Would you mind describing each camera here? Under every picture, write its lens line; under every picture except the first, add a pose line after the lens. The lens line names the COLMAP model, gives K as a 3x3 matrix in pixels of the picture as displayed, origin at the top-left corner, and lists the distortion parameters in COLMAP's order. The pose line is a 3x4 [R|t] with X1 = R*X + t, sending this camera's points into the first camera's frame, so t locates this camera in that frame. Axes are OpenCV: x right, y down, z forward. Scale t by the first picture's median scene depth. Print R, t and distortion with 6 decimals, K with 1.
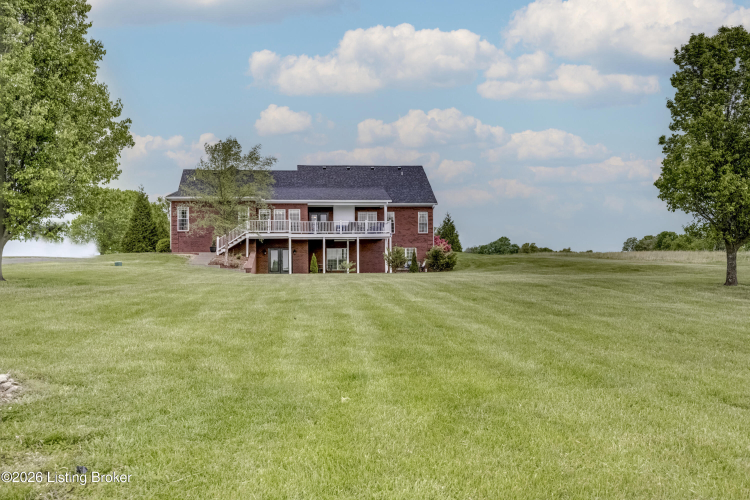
lens RADIAL K [[694.9, 0, 375.0], [0, 694.9, 250.0], [0, 0, 1]] dist [0.004141, 0.001389]
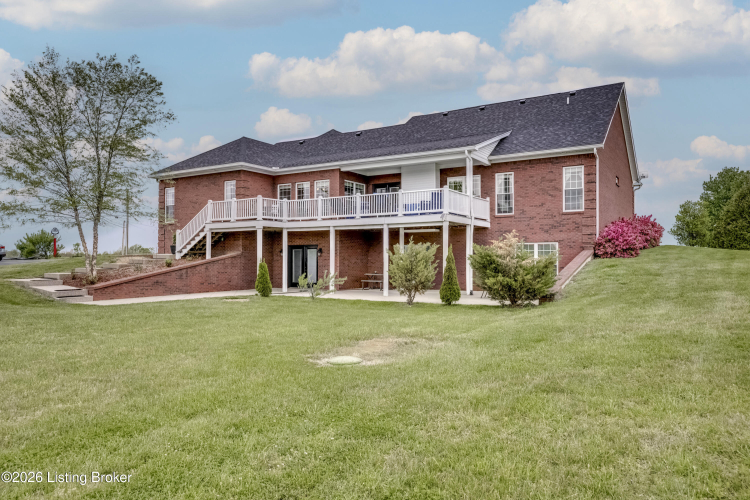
lens RADIAL K [[531.0, 0, 375.0], [0, 531.0, 250.0], [0, 0, 1]] dist [0.000505, -0.000100]
pose [[0.772797, 0.001529, -0.634652, 0.207692], [0.011727, 0.999792, 0.016687, -0.005933], [0.634545, -0.020338, 0.772618, 0.676624]]
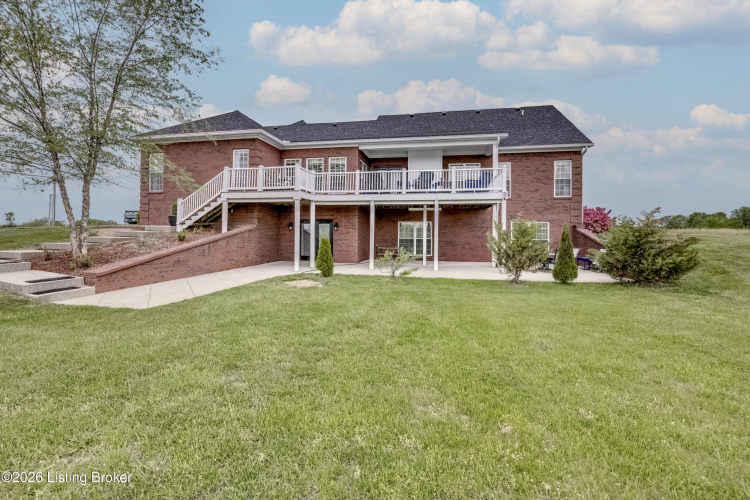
lens RADIAL K [[337.5, 0, 376.1], [0, 337.5, 231.5], [0, 0, 1]] dist [-0.007973, -0.000167]
pose [[0.946781, 0.020754, -0.321209, 0.013206], [-0.011278, 0.999445, 0.031333, -0.002524], [0.321681, -0.026043, 0.946490, 0.726906]]
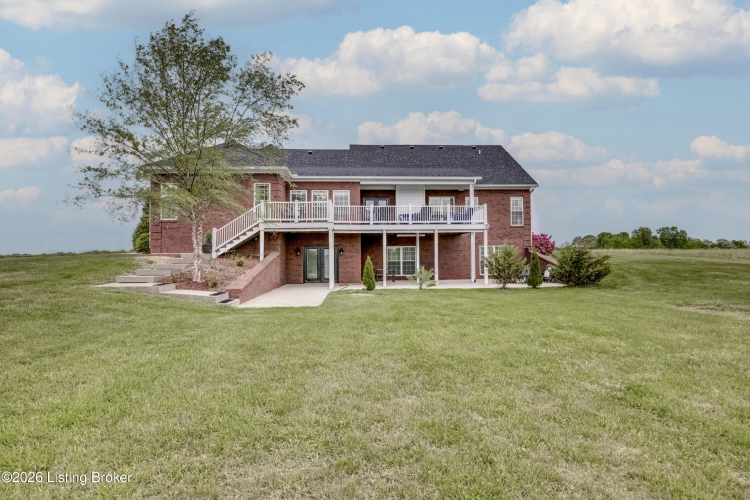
lens RADIAL K [[406.0, 0, 375.0], [0, 406.0, 250.0], [0, 0, 1]] dist [0.002190, 0.000634]
pose [[0.997006, 0.003404, -0.077252, -0.050802], [-0.002233, 0.999881, 0.015236, -0.005002], [0.077294, -0.015018, 0.996895, 0.596834]]
